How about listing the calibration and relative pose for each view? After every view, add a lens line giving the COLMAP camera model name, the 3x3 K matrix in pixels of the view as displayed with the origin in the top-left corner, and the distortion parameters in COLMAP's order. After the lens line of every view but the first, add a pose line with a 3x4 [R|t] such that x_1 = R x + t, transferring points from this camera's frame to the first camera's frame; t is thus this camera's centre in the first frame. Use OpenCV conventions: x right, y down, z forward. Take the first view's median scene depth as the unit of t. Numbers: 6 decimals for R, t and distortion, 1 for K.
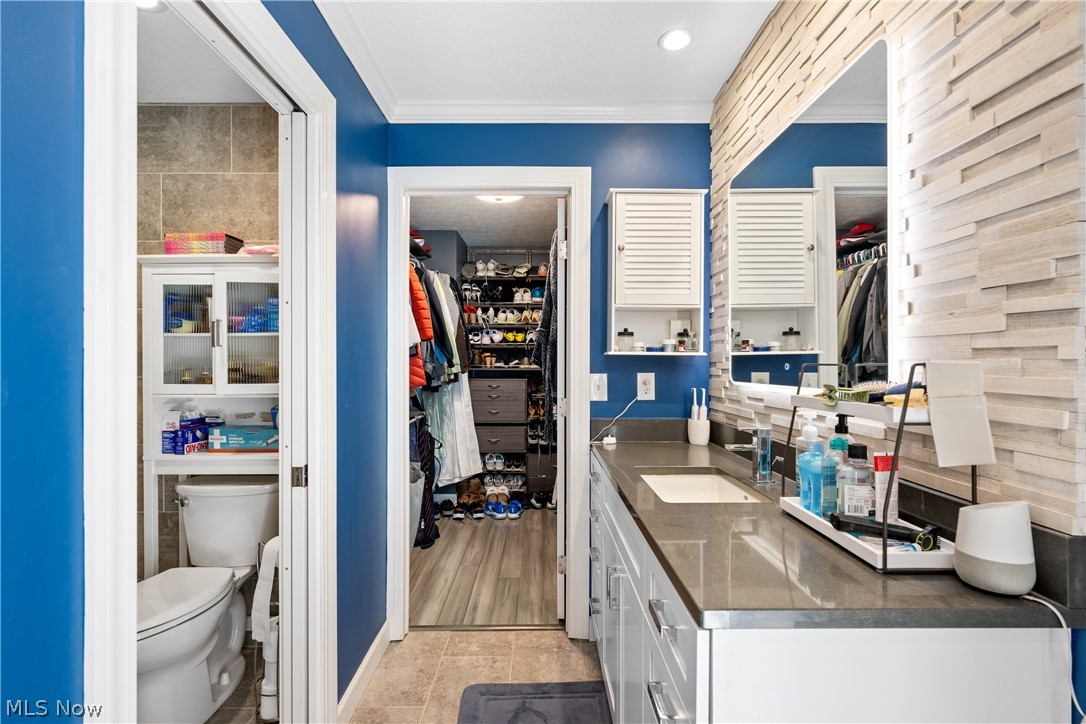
lens RADIAL K [[511.0, 0, 541.7], [0, 511.0, 363.2], [0, 0, 1]] dist [-0.005692, 0.000578]
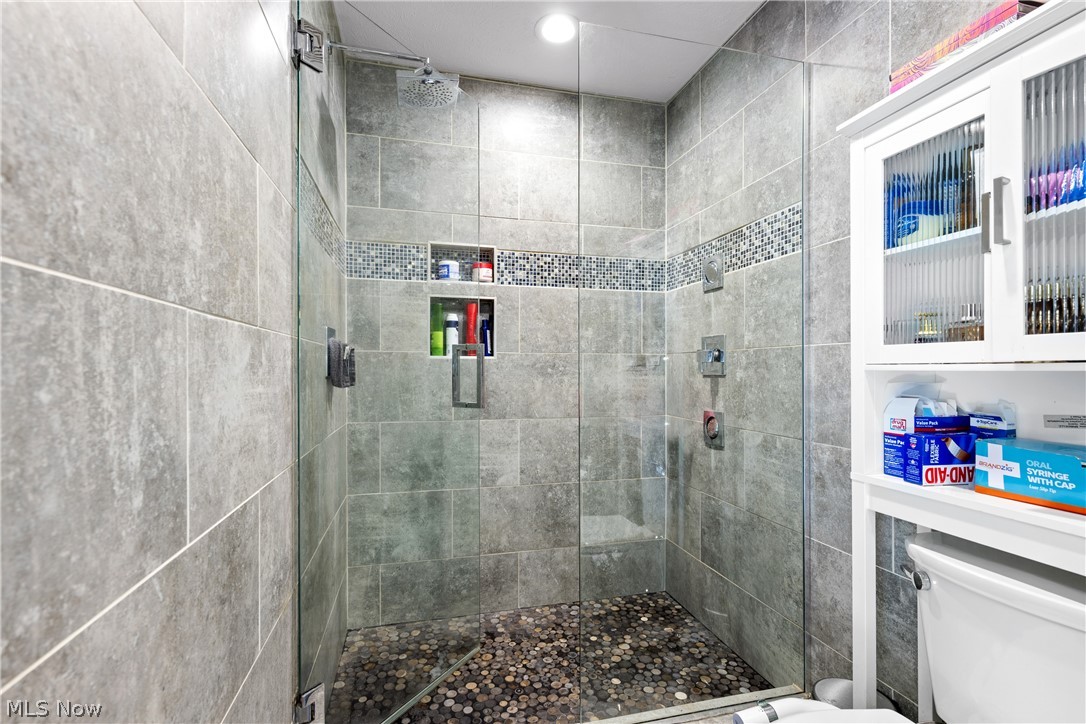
lens RADIAL K [[511.0, 0, 540.7], [0, 511.0, 367.3], [0, 0, 1]] dist [-0.005692, 0.000578]
pose [[0.266902, 0.002360, -0.963721, -0.317941], [-0.001300, 0.999997, 0.002088, 0.062480], [0.963723, 0.000696, 0.266904, 0.502665]]
